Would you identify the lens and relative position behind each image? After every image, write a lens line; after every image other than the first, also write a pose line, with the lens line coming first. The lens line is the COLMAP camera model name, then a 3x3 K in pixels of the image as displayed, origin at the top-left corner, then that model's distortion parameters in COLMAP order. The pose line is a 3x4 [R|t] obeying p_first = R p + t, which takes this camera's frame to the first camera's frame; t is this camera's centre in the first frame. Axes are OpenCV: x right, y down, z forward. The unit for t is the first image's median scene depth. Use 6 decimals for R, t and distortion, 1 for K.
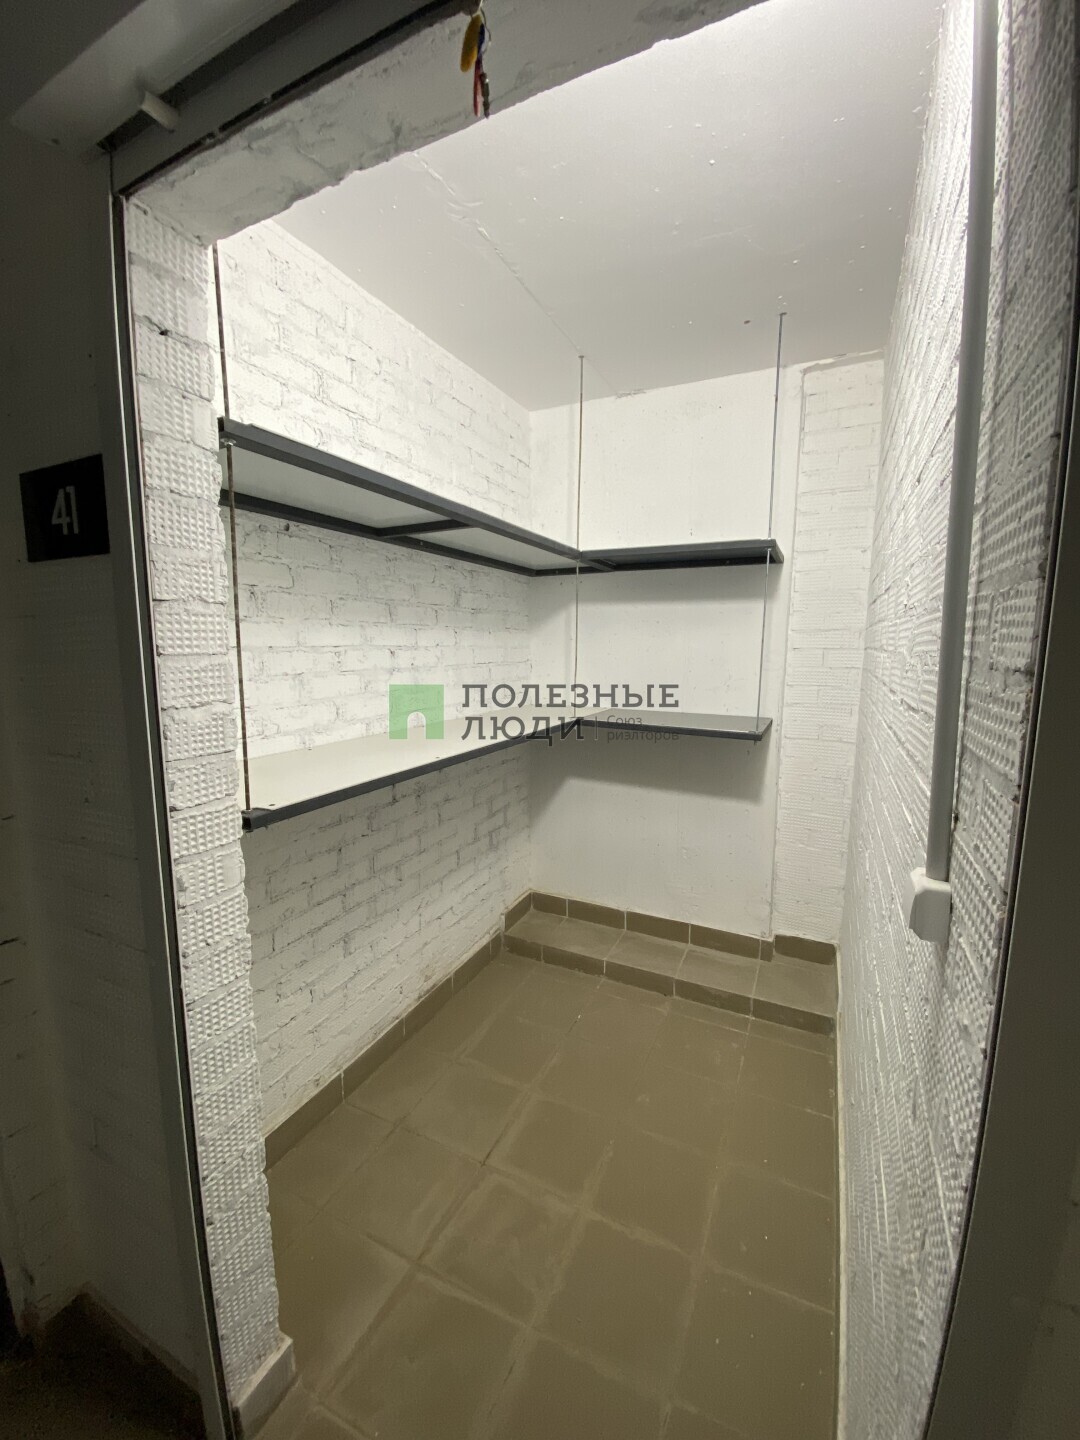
lens RADIAL K [[589.6, 0, 540.7], [0, 589.6, 723.7], [0, 0, 1]] dist [-0.003494, -0.009337]
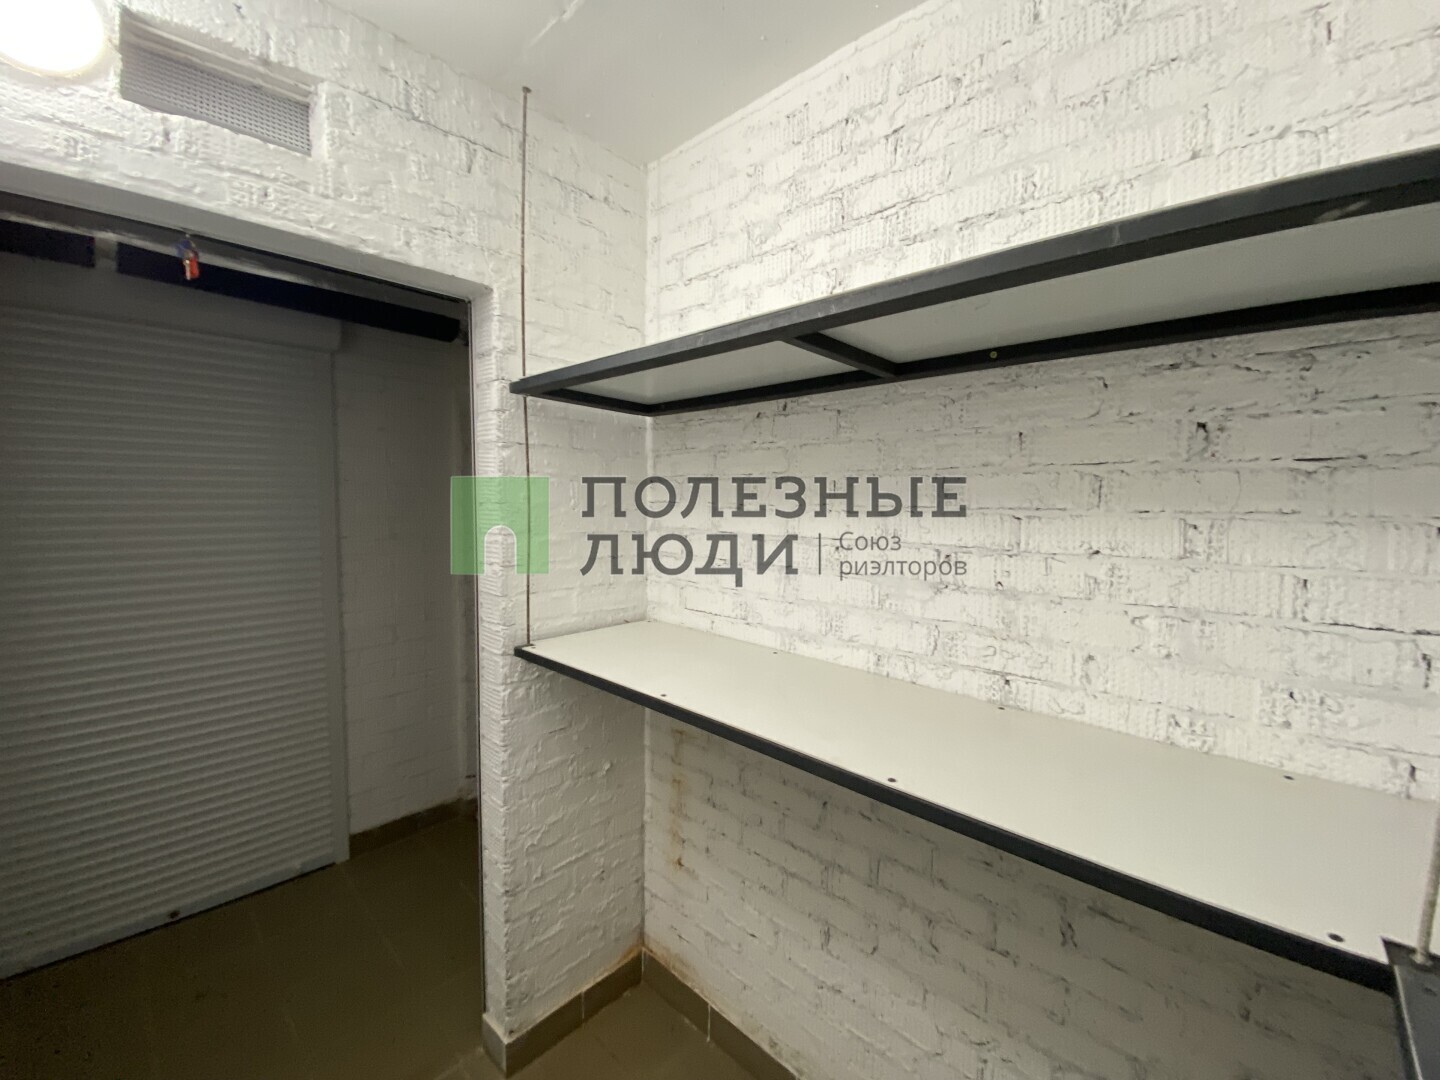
lens RADIAL K [[589.6, 0, 717.5], [0, 589.6, 546.3], [0, 0, 1]] dist [-0.003494, -0.009337]
pose [[-0.297618, 0.056270, -0.953025, 0.763123], [-0.140570, 0.984798, 0.102045, -0.326991], [0.944279, 0.164337, -0.285184, 1.947354]]
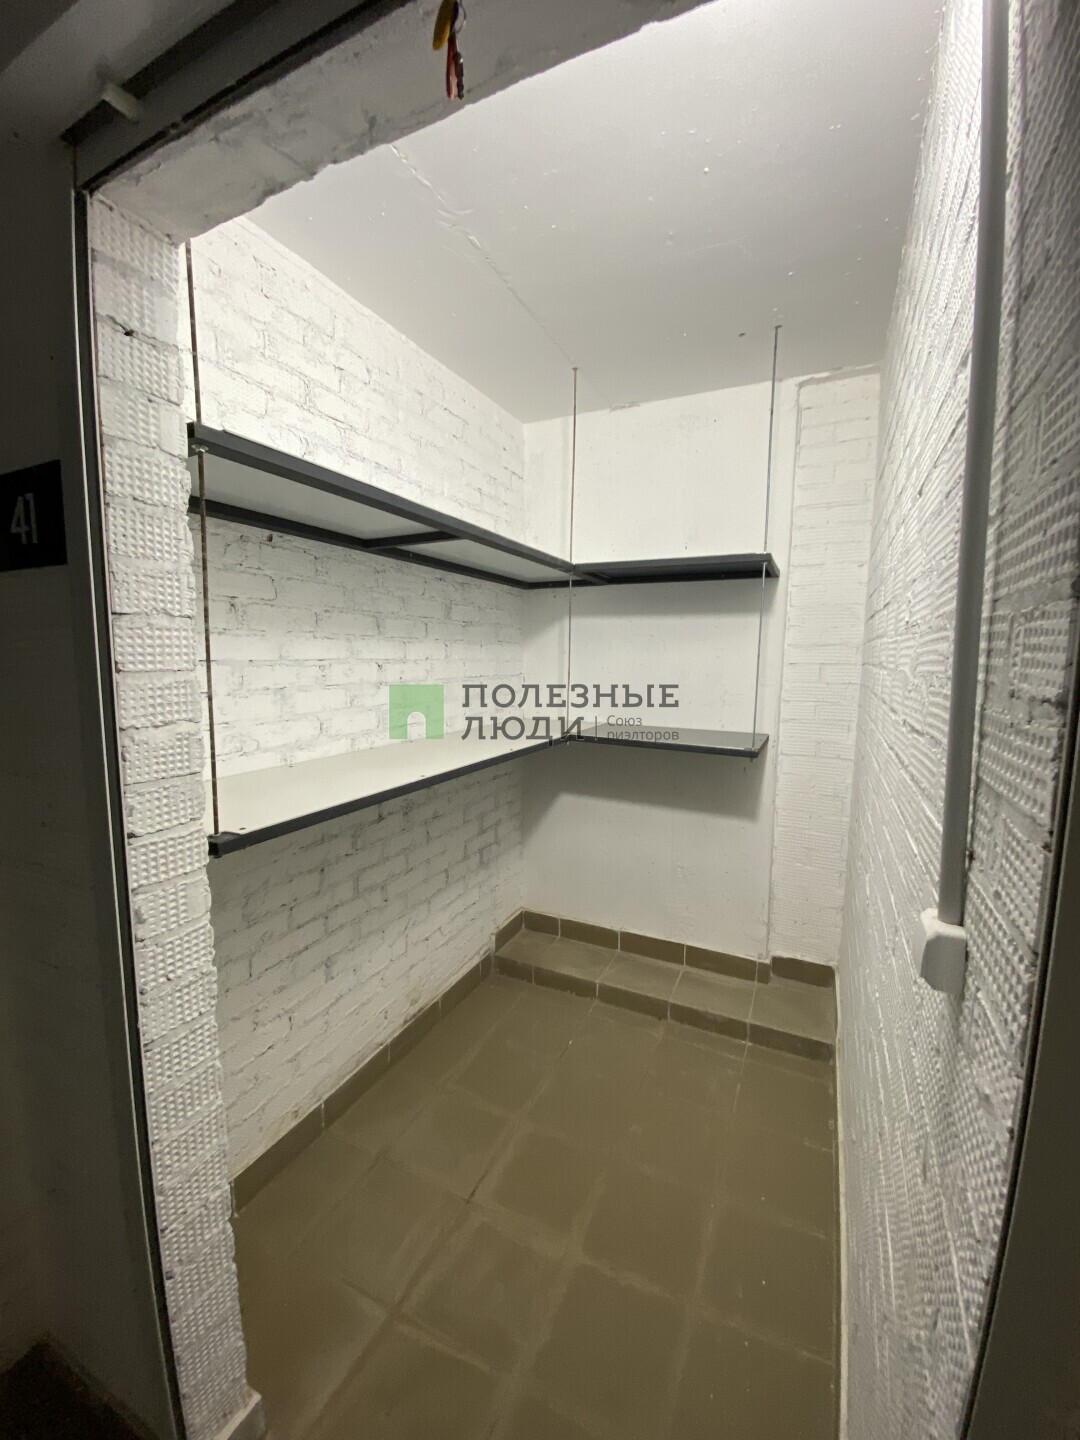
lens RADIAL K [[589.6, 0, 539.2], [0, 589.6, 723.7], [0, 0, 1]] dist [-0.003494, -0.009337]
pose [[0.999982, 0.004662, 0.003754, 0.018525], [-0.004587, 0.999797, -0.019641, -0.015814], [-0.003845, 0.019624, 0.999800, 0.051939]]
